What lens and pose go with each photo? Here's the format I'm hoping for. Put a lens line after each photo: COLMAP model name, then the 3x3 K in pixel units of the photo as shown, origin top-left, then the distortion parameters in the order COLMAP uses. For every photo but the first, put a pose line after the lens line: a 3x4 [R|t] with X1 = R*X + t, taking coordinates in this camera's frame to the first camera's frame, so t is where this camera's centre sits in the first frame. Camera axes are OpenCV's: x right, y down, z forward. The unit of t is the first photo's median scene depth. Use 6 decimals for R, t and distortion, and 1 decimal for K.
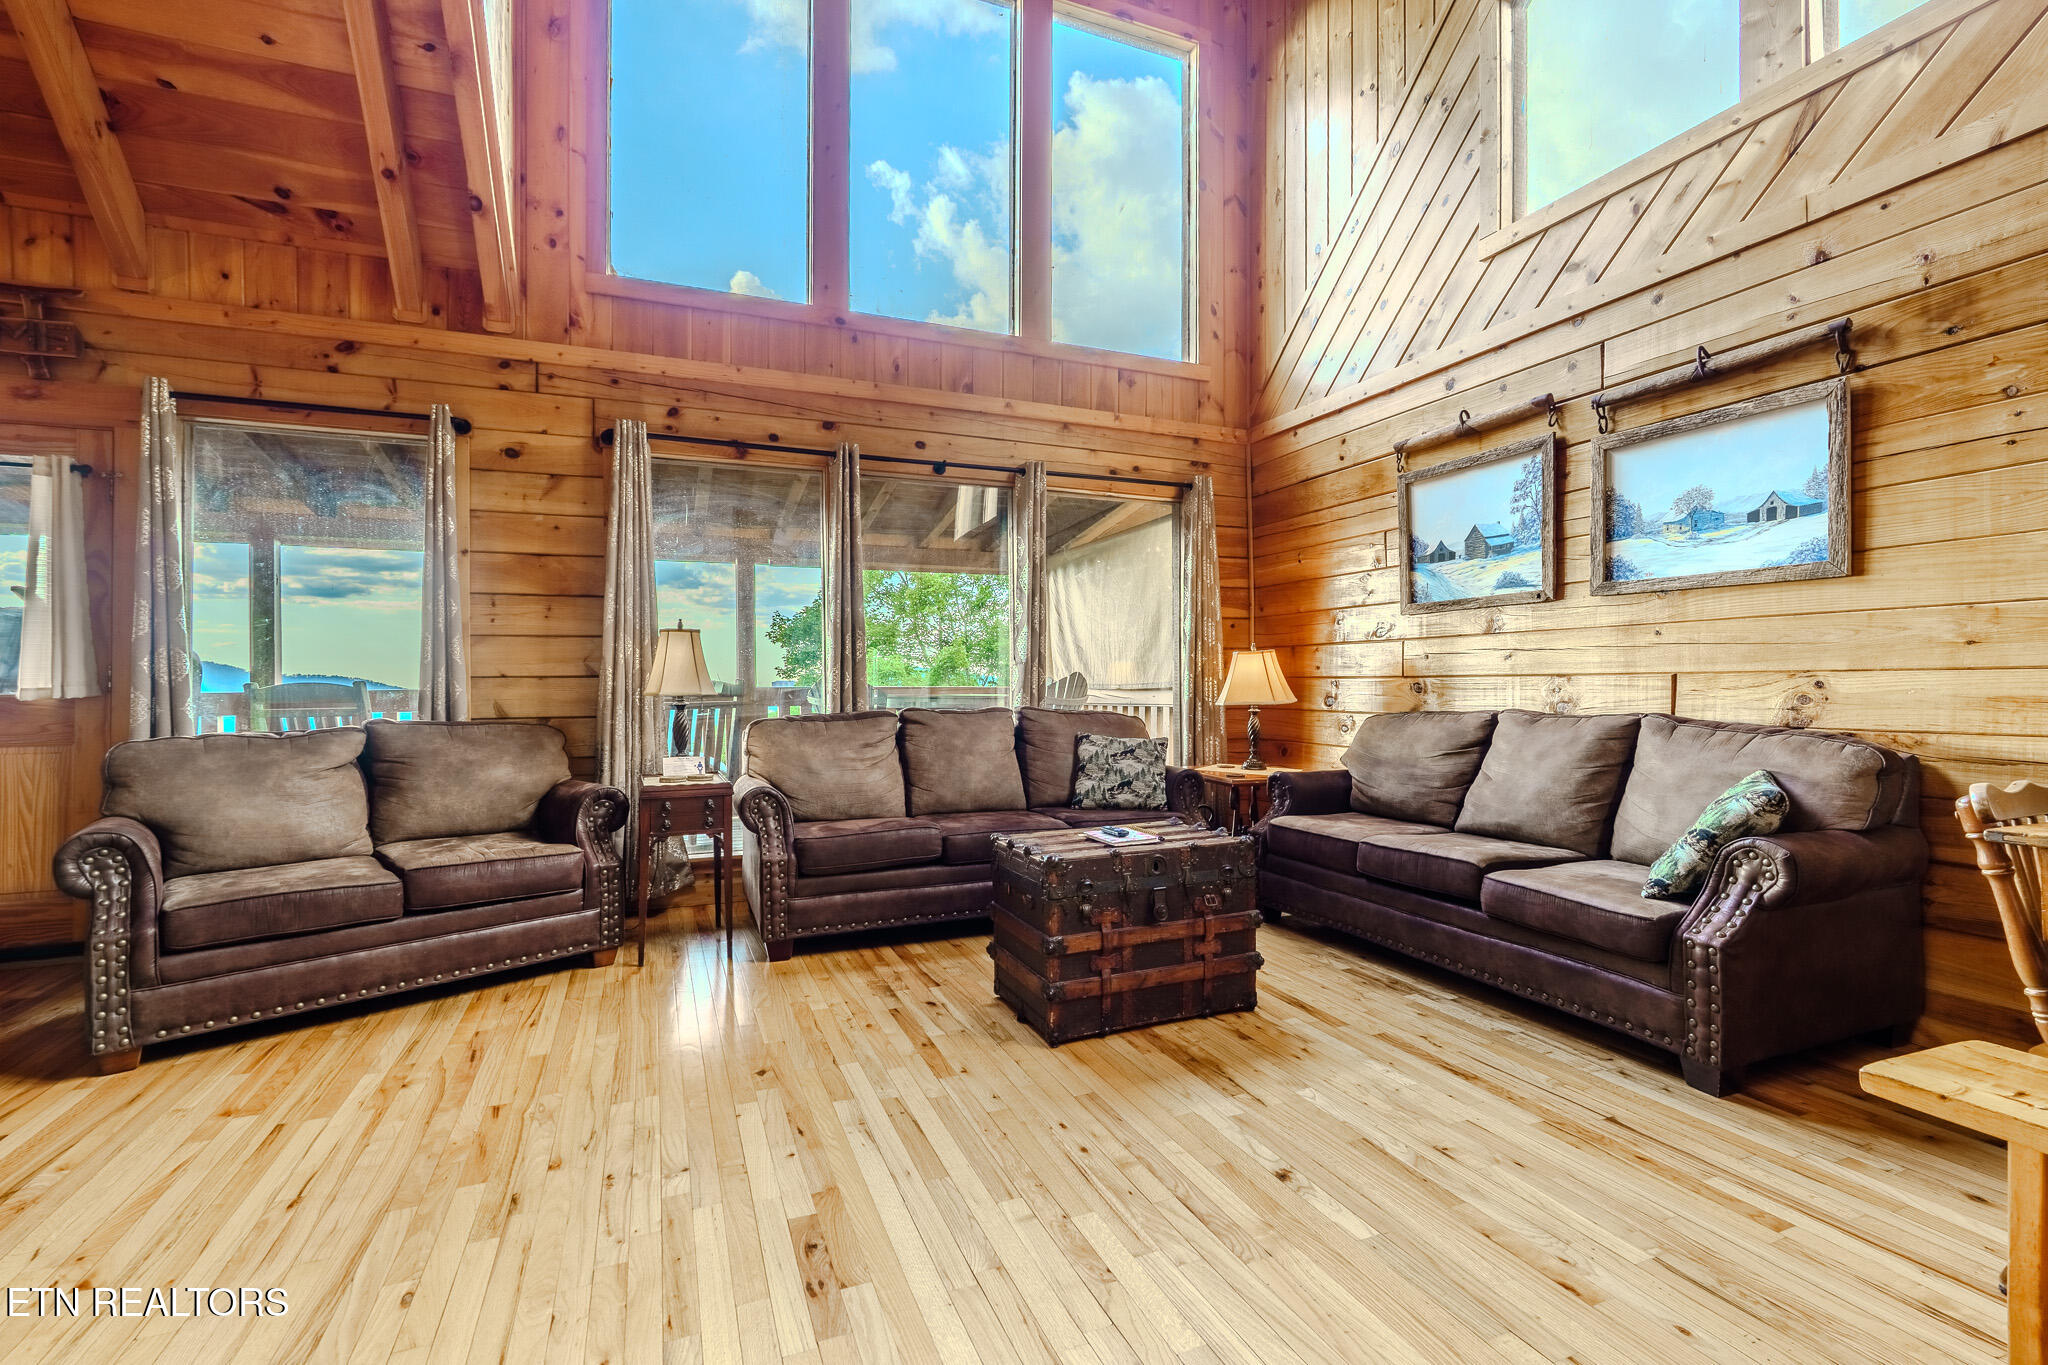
lens RADIAL K [[909.6, 0, 1029.0], [0, 909.6, 687.8], [0, 0, 1]] dist [-0.000018, -0.000648]
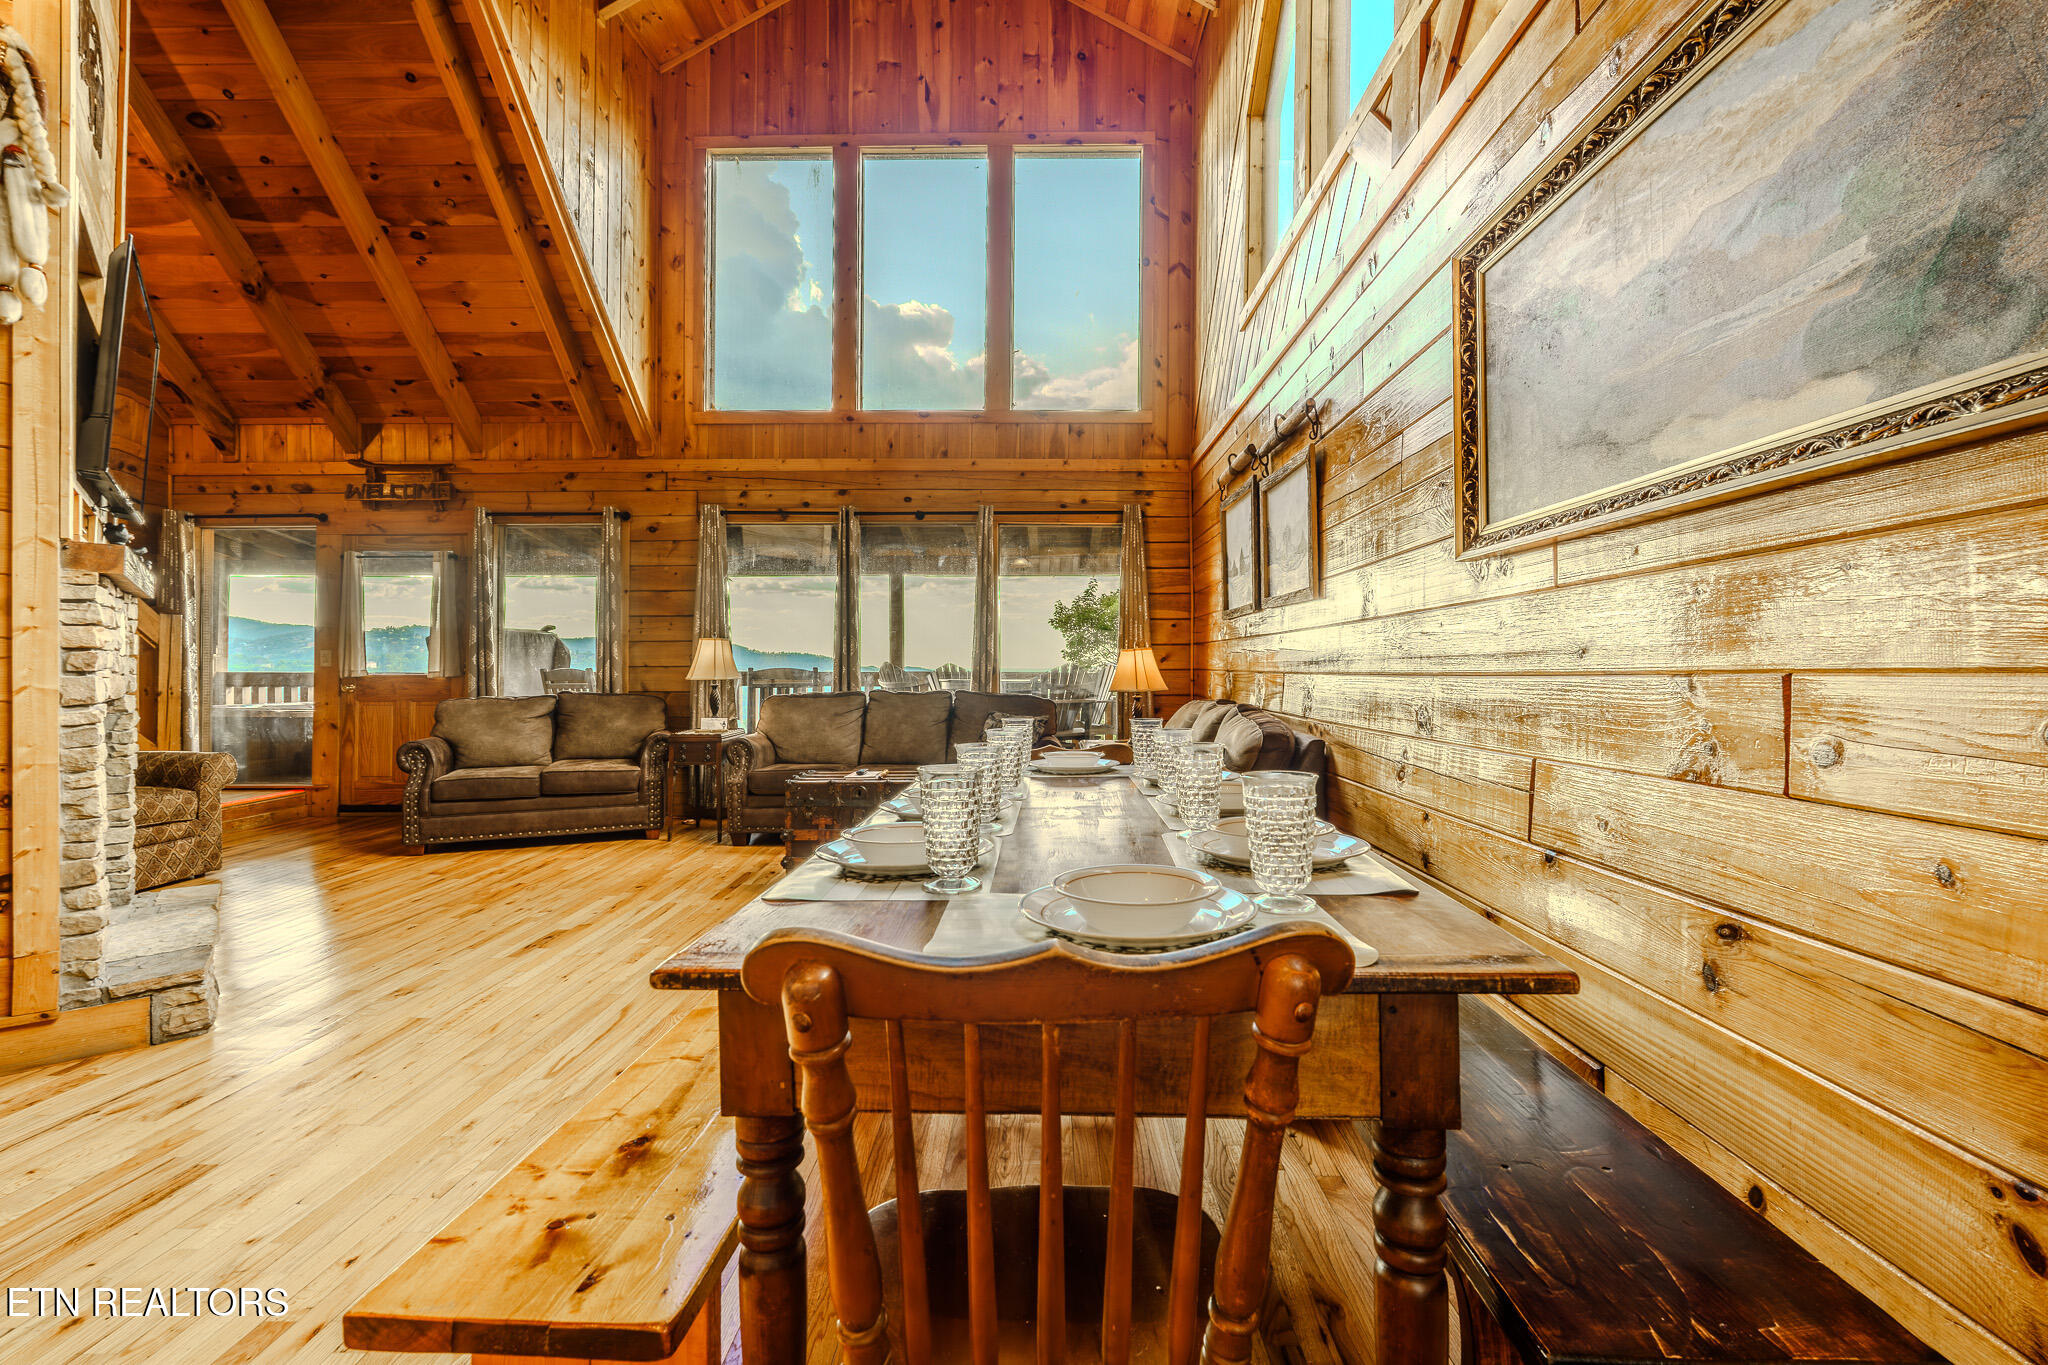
lens RADIAL K [[909.6, 0, 1027.6], [0, 909.6, 668.1], [0, 0, 1]] dist [-0.000018, -0.000648]
pose [[0.913378, 0.007830, -0.407036, 0.715521], [-0.009393, 0.999954, -0.001843, -0.012963], [0.407003, 0.005507, 0.913410, -0.215030]]
